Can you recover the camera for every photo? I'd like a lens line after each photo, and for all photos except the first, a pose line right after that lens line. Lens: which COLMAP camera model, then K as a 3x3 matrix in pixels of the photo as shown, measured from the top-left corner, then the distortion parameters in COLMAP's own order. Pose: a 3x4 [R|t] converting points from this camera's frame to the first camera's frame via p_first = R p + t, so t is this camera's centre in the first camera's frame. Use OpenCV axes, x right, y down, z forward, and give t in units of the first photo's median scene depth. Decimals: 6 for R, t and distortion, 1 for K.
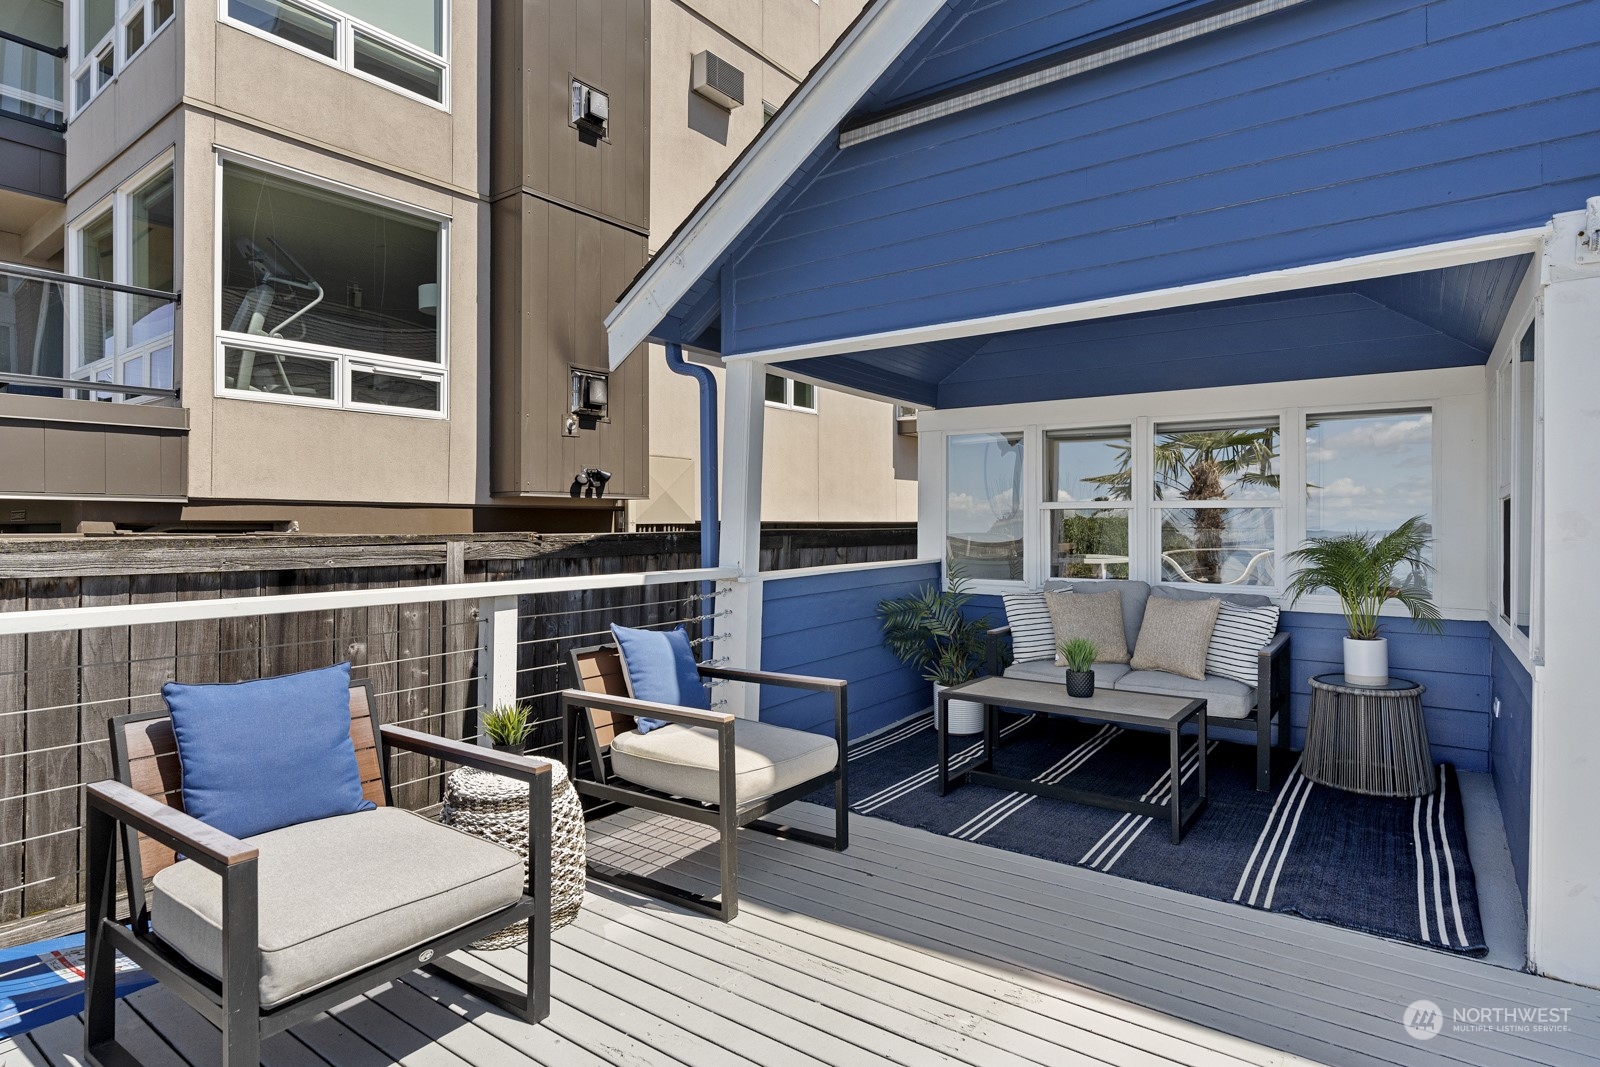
lens RADIAL K [[868.2, 0, 793.3], [0, 868.2, 515.5], [0, 0, 1]] dist [0.000366, 0.000013]
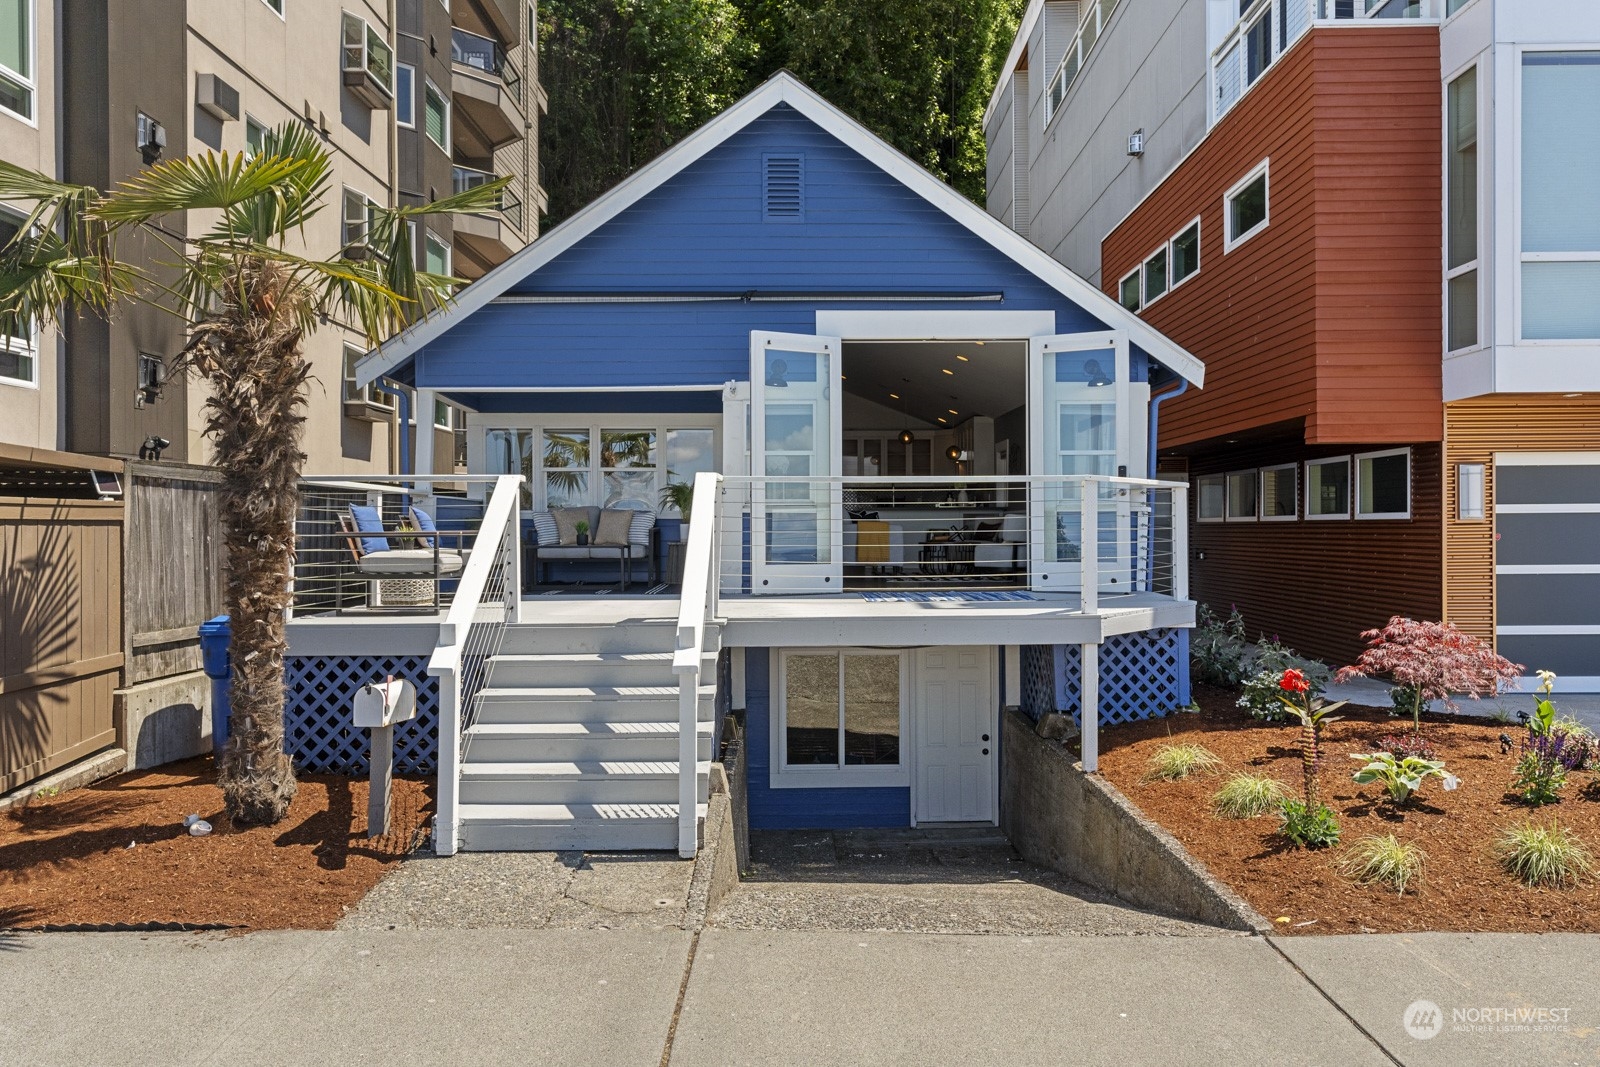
lens RADIAL K [[1132.8, 0, 800.0], [0, 1132.8, 533.5], [0, 0, 1]] dist [0.001024, 0.002978]
pose [[0.799429, -0.003791, 0.600749, -0.468576], [-0.002134, 0.999956, 0.009150, 0.066033], [-0.600757, -0.008596, 0.799385, -0.812937]]
